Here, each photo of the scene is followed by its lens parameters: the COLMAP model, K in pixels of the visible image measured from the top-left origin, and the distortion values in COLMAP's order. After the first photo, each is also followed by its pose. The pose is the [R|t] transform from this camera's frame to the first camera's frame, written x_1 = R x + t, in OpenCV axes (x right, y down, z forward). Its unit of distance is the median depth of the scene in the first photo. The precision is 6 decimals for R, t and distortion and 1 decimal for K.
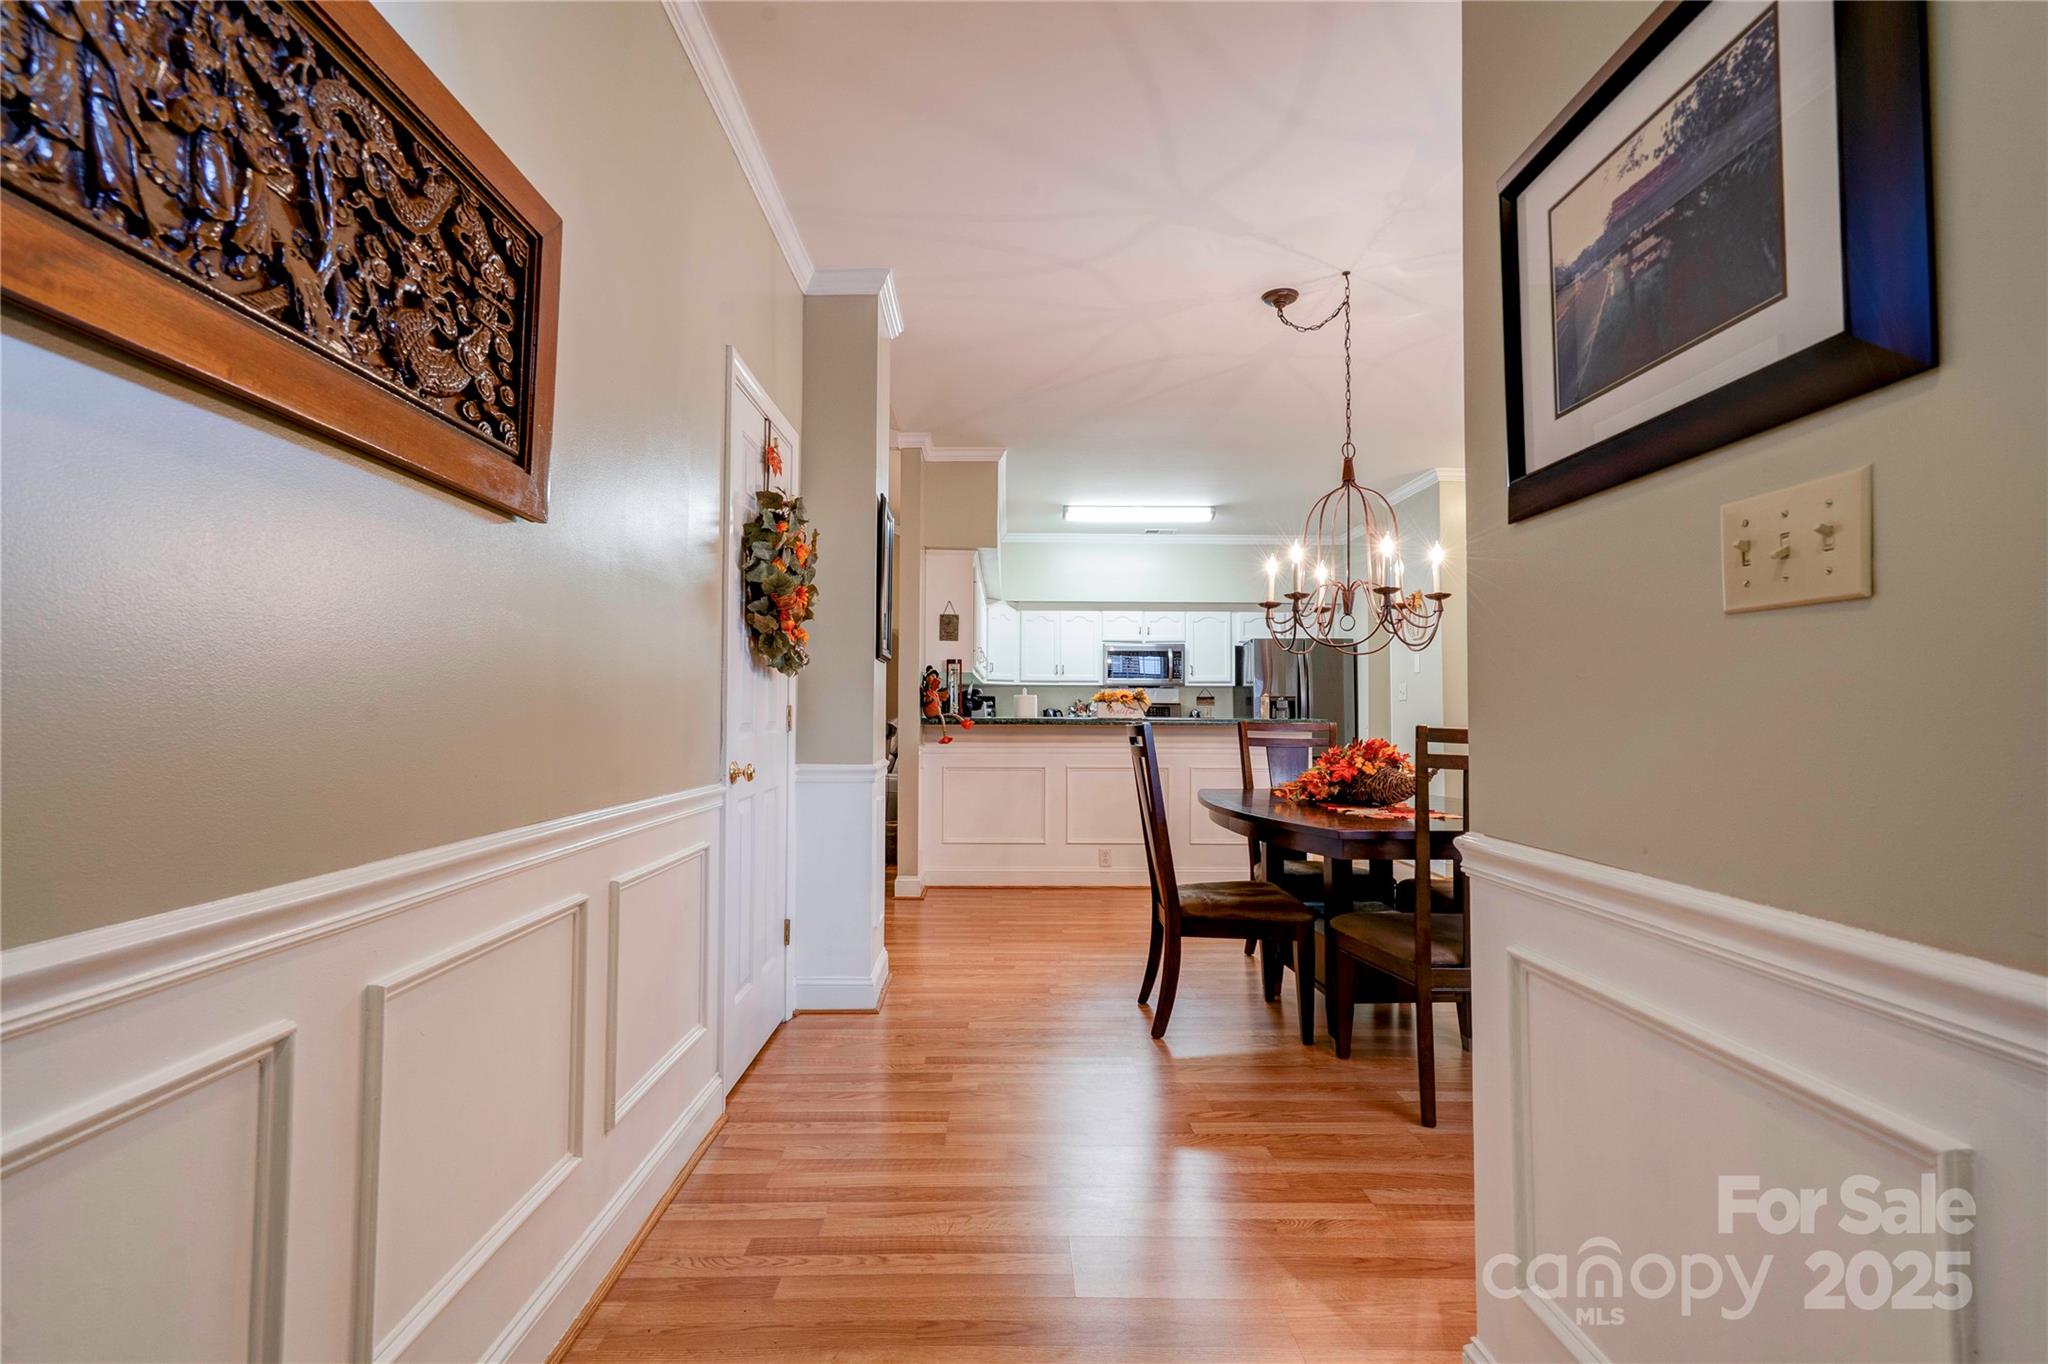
lens RADIAL K [[926.1, 0, 1007.3], [0, 926.1, 674.3], [0, 0, 1]] dist [-0.000717, 0.004795]
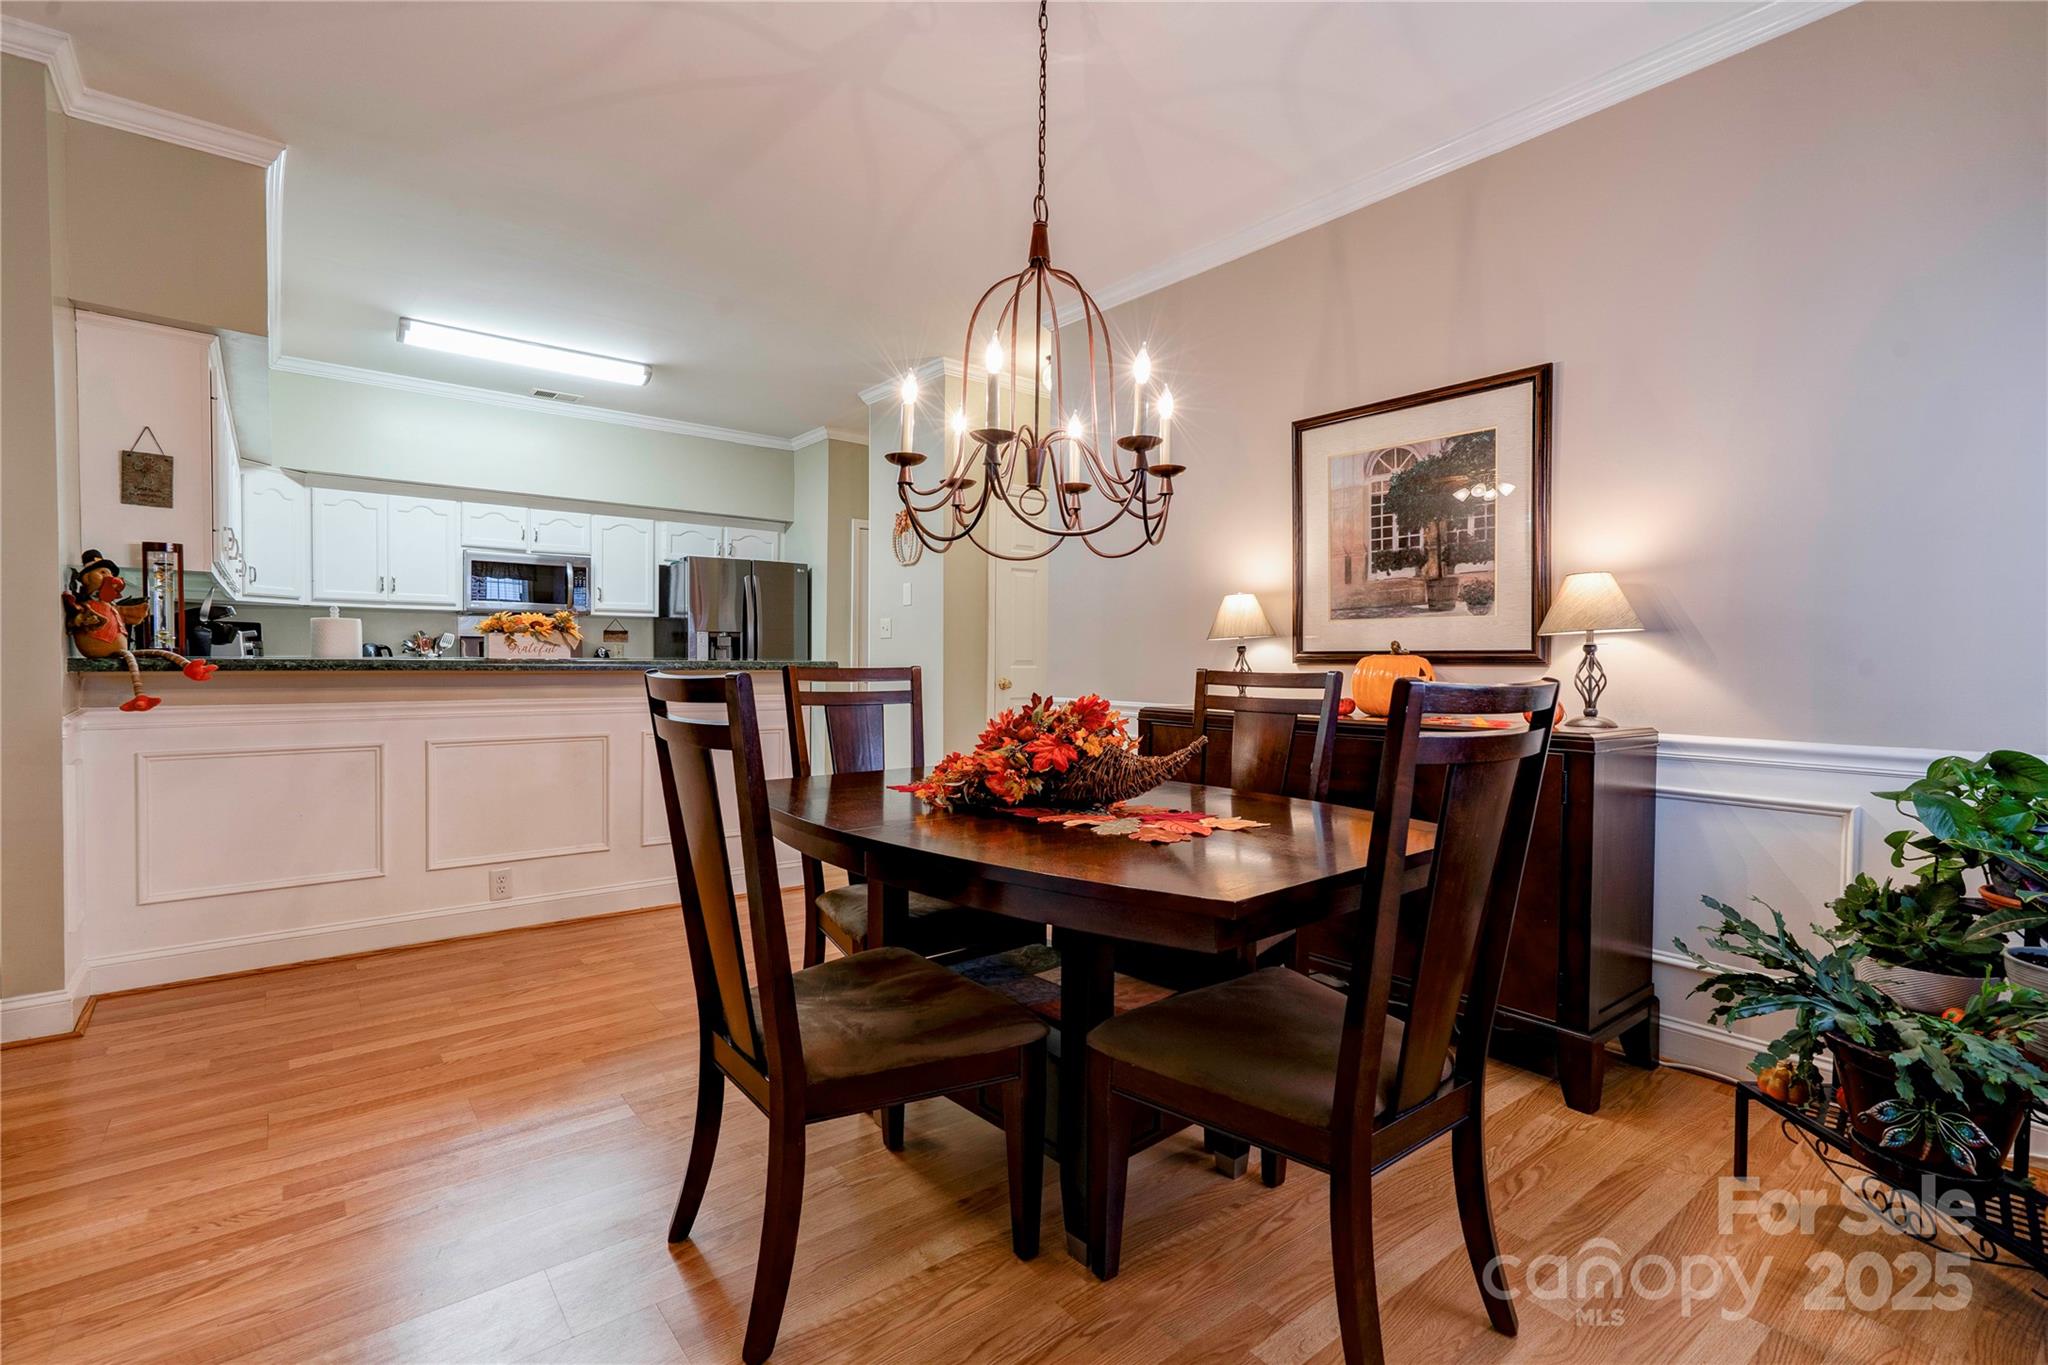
lens RADIAL K [[951.7, 0, 1021.9], [0, 951.7, 679.4], [0, 0, 1]] dist [-0.003392, 0.011191]
pose [[0.786558, -0.011533, 0.617409, -0.011026], [-0.031321, 0.997794, 0.058540, 0.012886], [-0.616722, -0.065383, 0.784461, 0.289644]]
